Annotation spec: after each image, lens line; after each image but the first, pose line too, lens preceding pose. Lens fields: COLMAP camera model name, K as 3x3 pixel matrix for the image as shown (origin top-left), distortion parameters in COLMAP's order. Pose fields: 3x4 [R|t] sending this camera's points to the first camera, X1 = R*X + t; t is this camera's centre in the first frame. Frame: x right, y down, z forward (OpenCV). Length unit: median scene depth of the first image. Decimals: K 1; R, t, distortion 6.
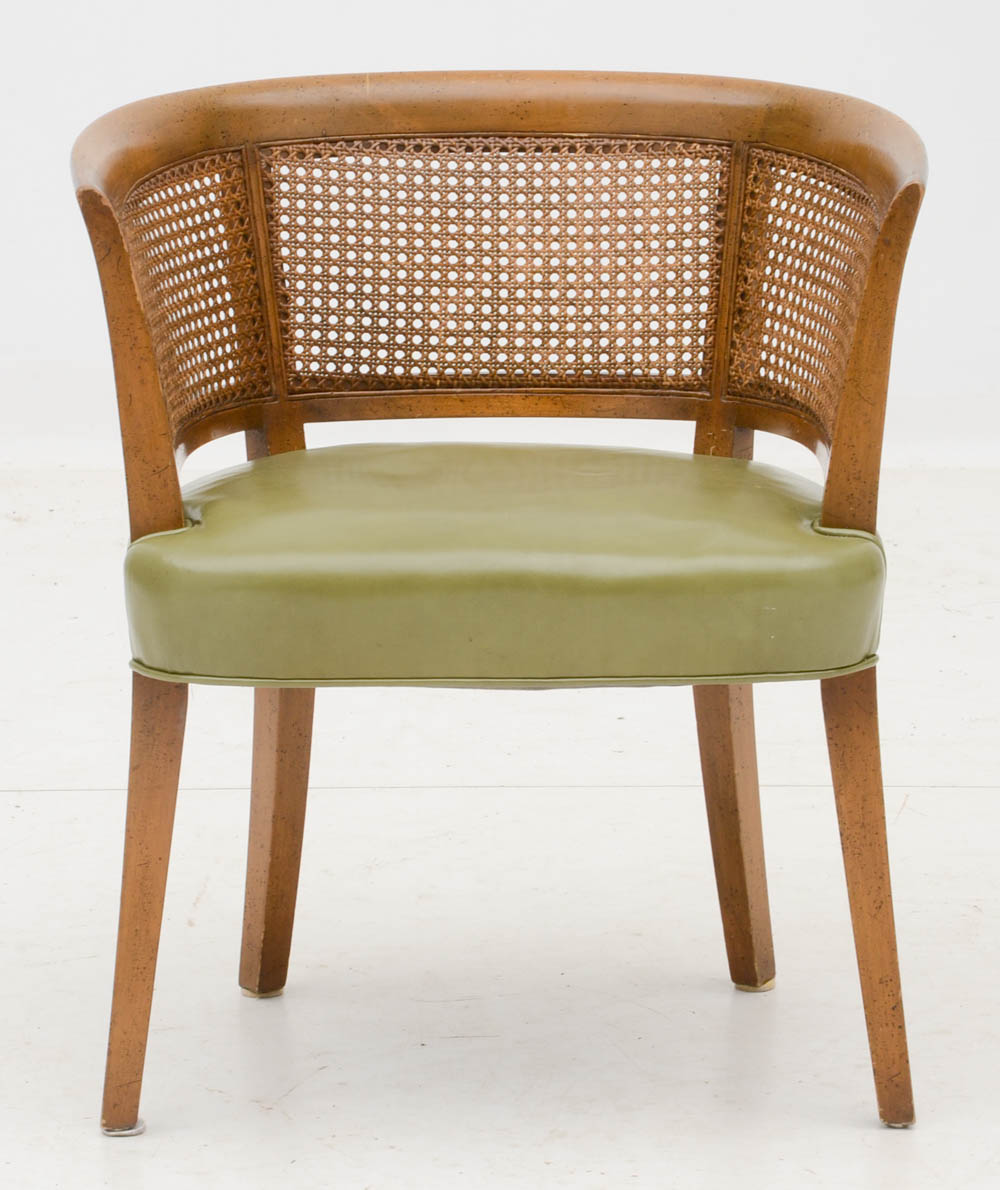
lens RADIAL K [[4183.3, 0, 500.0], [0, 4183.3, 595.0], [0, 0, 1]] dist [0.541498, -0.307472]
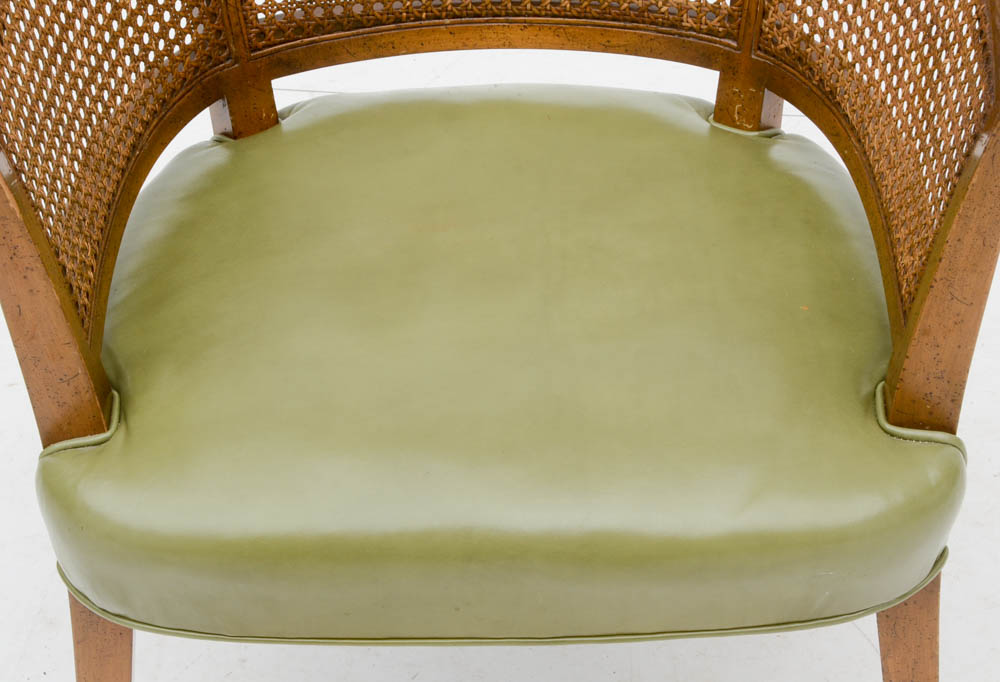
lens RADIAL K [[2238.4, 0, 478.5], [0, 2238.4, 342.0], [0, 0, 1]] dist [0.320489, 0.521835]
pose [[0.999701, -0.009657, -0.022461, 0.006602], [0.019096, 0.882107, 0.470661, -0.214110], [0.015268, -0.470949, 0.882028, 0.559016]]
